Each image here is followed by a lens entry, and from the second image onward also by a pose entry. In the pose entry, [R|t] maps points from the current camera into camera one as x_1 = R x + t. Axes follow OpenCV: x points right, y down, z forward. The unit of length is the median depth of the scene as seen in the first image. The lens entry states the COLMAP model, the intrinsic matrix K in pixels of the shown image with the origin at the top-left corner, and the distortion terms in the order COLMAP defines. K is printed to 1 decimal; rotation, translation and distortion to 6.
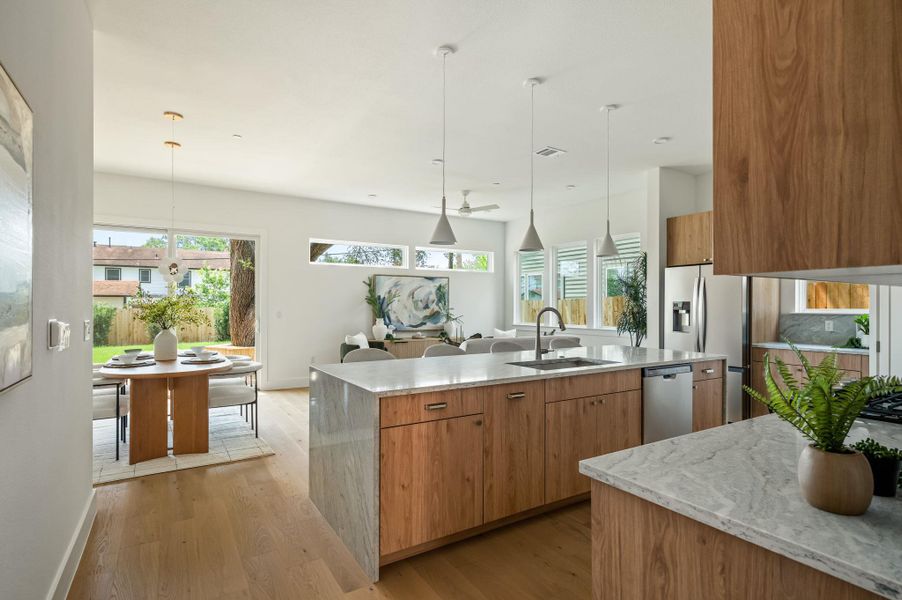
lens RADIAL K [[456.9, 0, 450.6], [0, 456.9, 306.6], [0, 0, 1]] dist [0.000113, -0.000093]
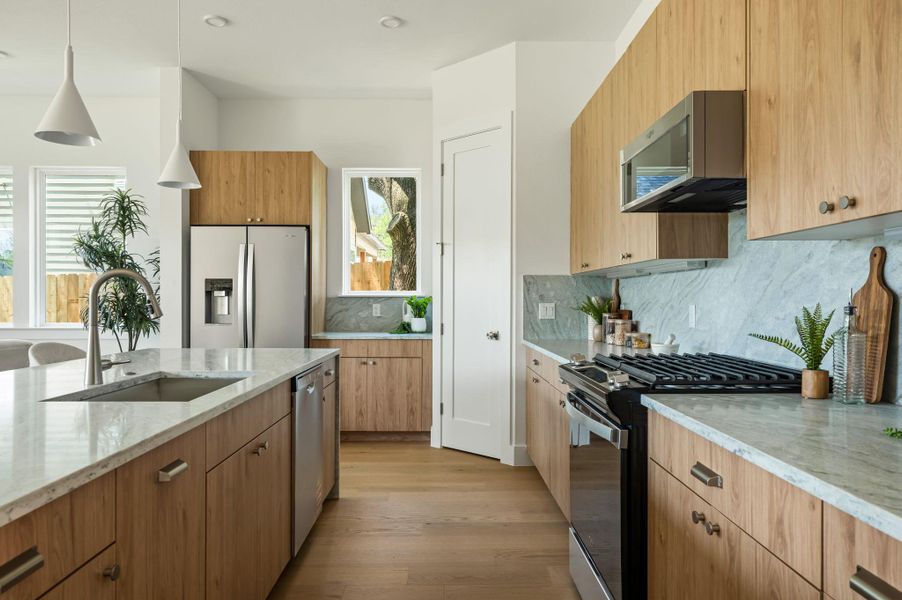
lens RADIAL K [[617.8, 0, 451.0], [0, 617.8, 300.0], [0, 0, 1]] dist [0.003186, 0.000820]
pose [[0.515244, 0.000189, 0.857043, -0.100696], [0.000419, 1.000000, -0.000472, 0.022309], [-0.857043, 0.000603, 0.515244, 0.258527]]
